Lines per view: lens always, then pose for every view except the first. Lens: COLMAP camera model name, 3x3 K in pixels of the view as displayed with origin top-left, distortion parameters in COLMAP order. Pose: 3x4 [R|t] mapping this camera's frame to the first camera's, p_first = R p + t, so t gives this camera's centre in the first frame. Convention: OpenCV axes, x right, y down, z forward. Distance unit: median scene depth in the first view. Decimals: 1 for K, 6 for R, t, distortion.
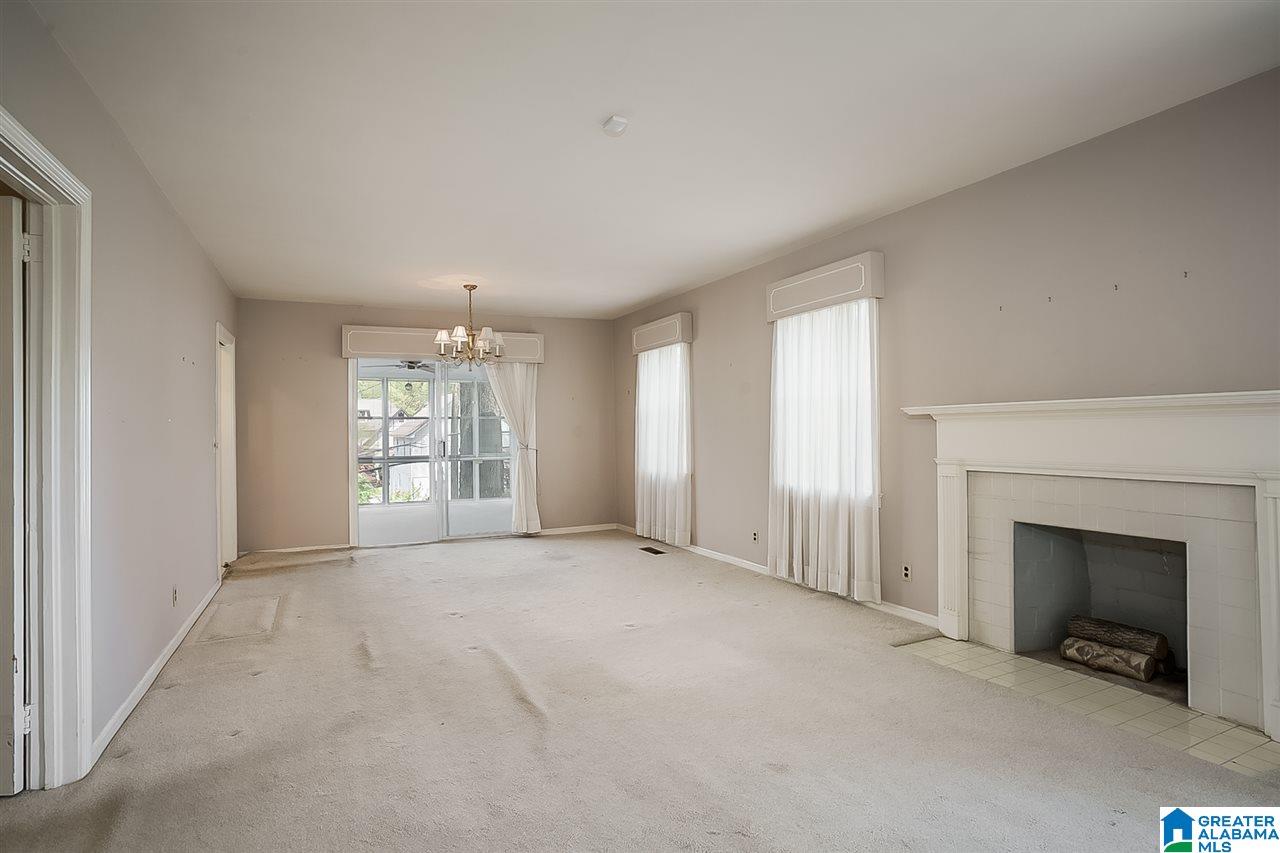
lens RADIAL K [[670.5, 0, 631.0], [0, 670.5, 429.9], [0, 0, 1]] dist [-0.073606, 0.038711]
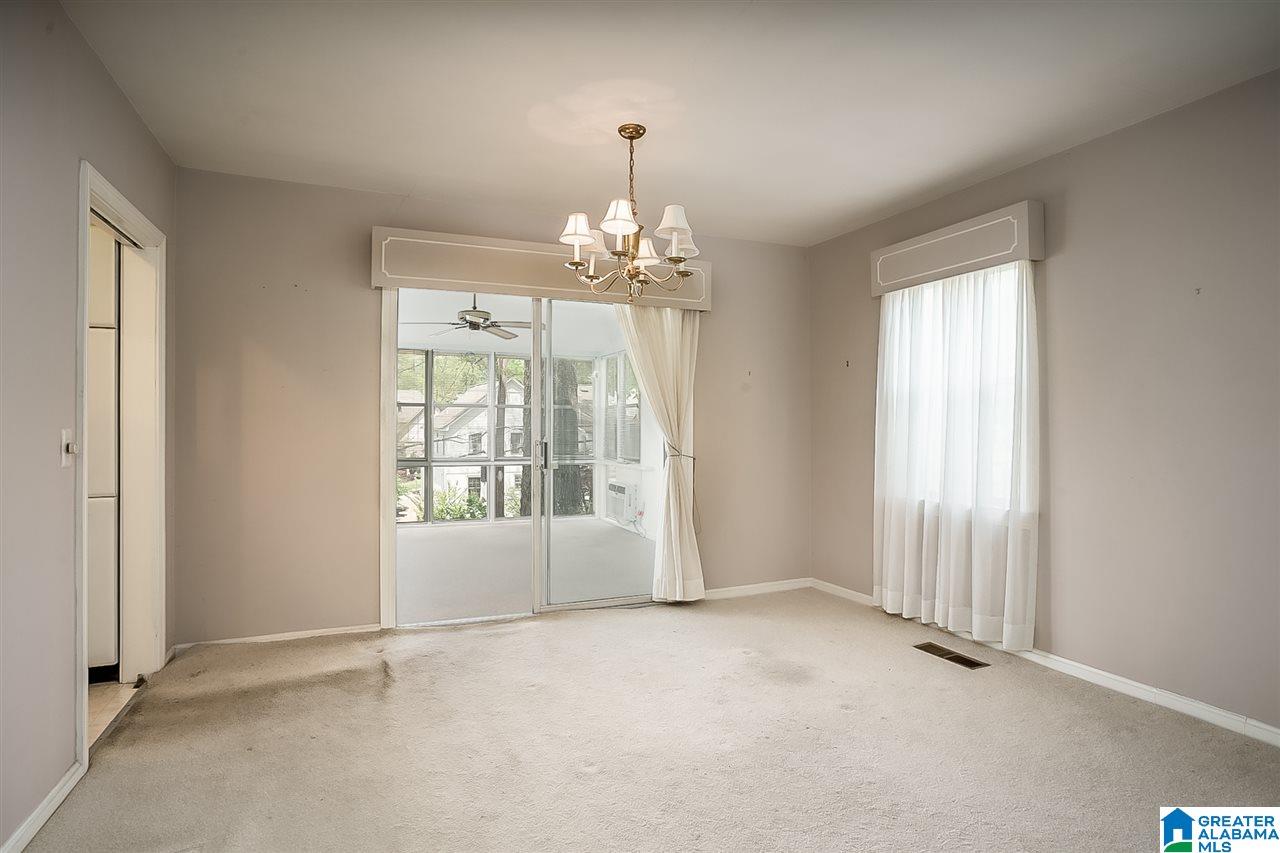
lens RADIAL K [[667.9, 0, 607.6], [0, 667.9, 427.1], [0, 0, 1]] dist [0.000820, 0.000169]
pose [[0.997523, 0.012134, -0.069280, -0.197109], [-0.011905, 0.999922, 0.003714, 0.002747], [0.069320, -0.002880, 0.997590, 0.449643]]
